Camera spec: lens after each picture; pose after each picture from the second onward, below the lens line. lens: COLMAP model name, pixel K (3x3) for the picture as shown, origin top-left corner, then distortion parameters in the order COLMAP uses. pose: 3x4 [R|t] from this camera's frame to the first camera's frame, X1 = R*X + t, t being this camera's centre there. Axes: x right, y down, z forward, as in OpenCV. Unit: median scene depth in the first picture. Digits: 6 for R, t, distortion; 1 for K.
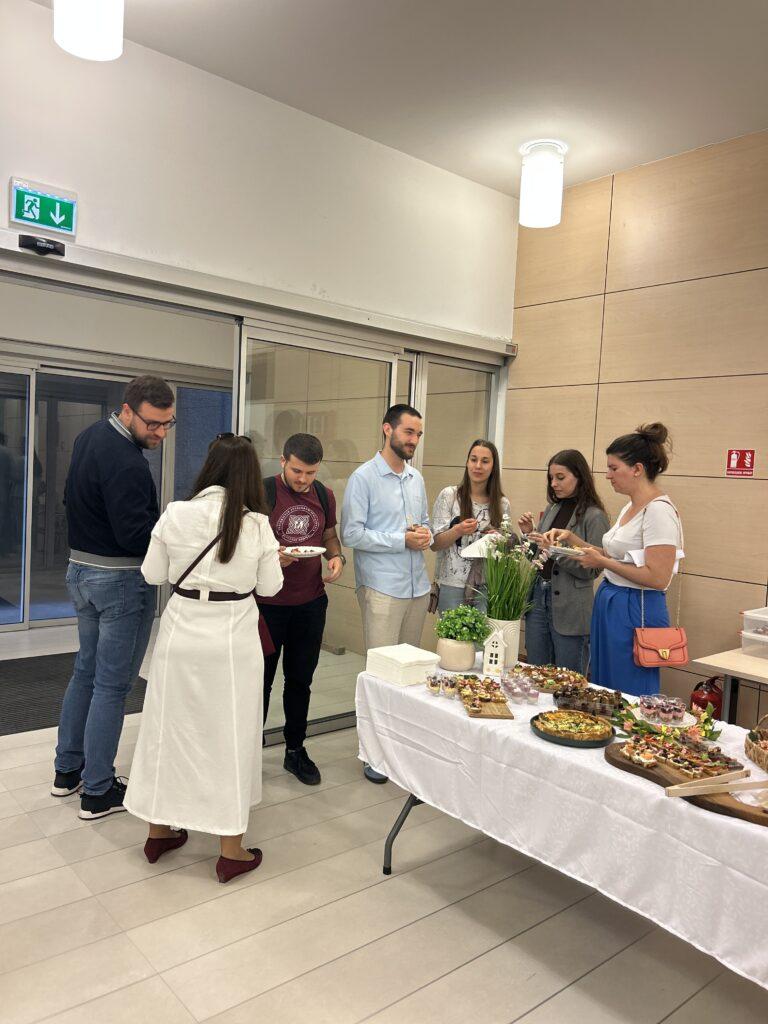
lens RADIAL K [[790.9, 0, 384.0], [0, 790.9, 512.0], [0, 0, 1]] dist [0.165529, -0.193019]
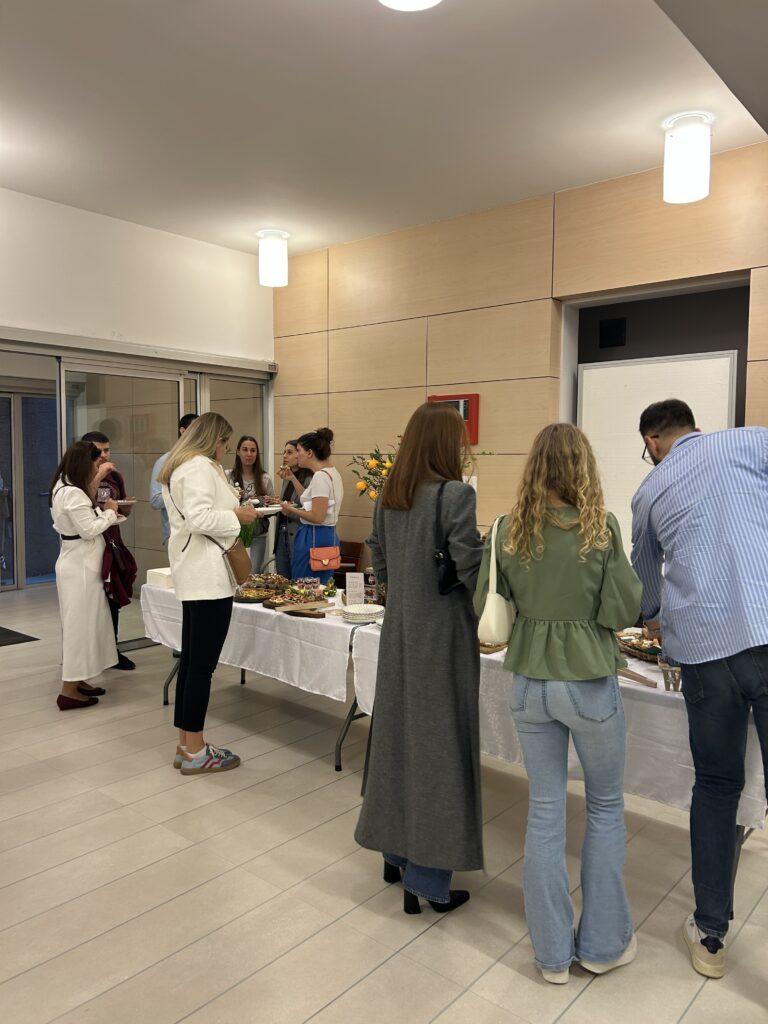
lens RADIAL K [[790.9, 0, 384.0], [0, 790.9, 512.0], [0, 0, 1]] dist [0.165529, -0.193019]
pose [[0.987524, -0.056761, 0.146884, 0.146431], [0.054069, 0.998289, 0.022259, 0.028949], [-0.147896, -0.014040, 0.988903, -0.449857]]
